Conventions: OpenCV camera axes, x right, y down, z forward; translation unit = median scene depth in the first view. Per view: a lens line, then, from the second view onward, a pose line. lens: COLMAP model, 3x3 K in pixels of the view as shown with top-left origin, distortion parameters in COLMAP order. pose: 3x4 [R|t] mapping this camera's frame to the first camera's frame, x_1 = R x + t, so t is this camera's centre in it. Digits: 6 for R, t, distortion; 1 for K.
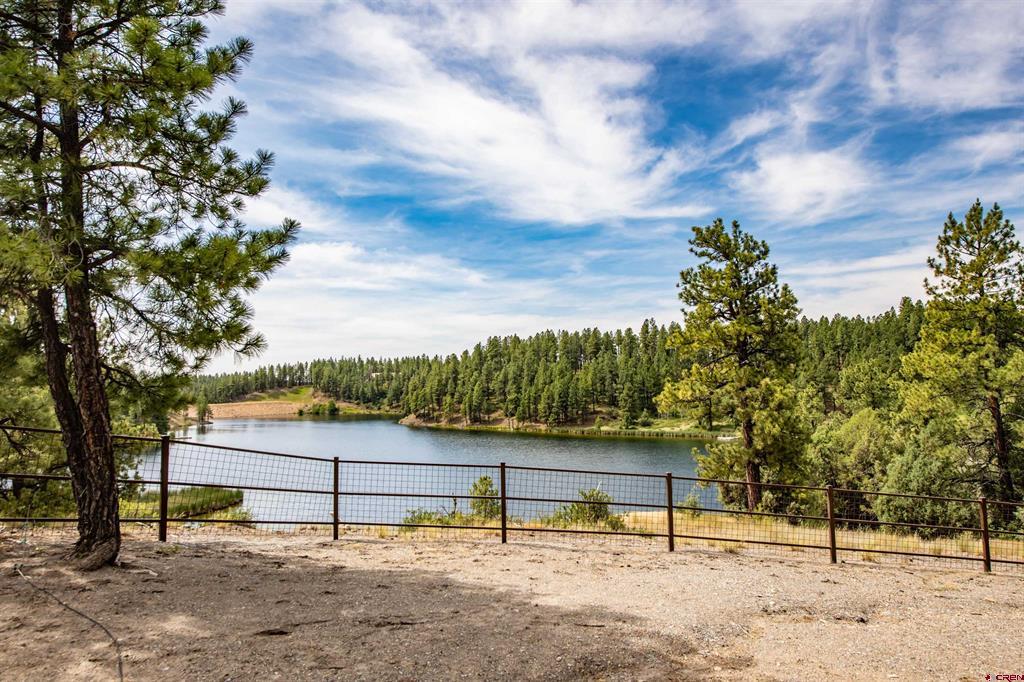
lens RADIAL K [[679.8, 0, 511.0], [0, 679.8, 342.3], [0, 0, 1]] dist [0.000694, -0.000121]
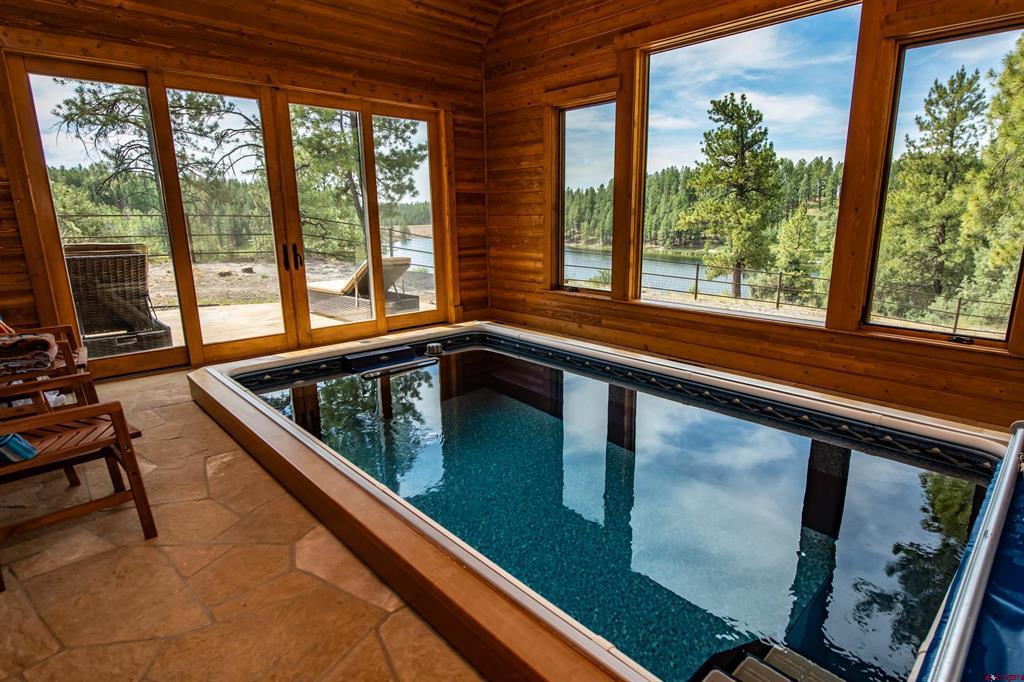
lens RADIAL K [[535.1, 0, 512.8], [0, 535.1, 338.1], [0, 0, 1]] dist [-0.009823, 0.000776]
pose [[0.974238, 0.062794, -0.216602, 0.111865], [0.002324, 0.957607, 0.288069, -0.011601], [0.225509, -0.281152, 0.932791, -0.244272]]
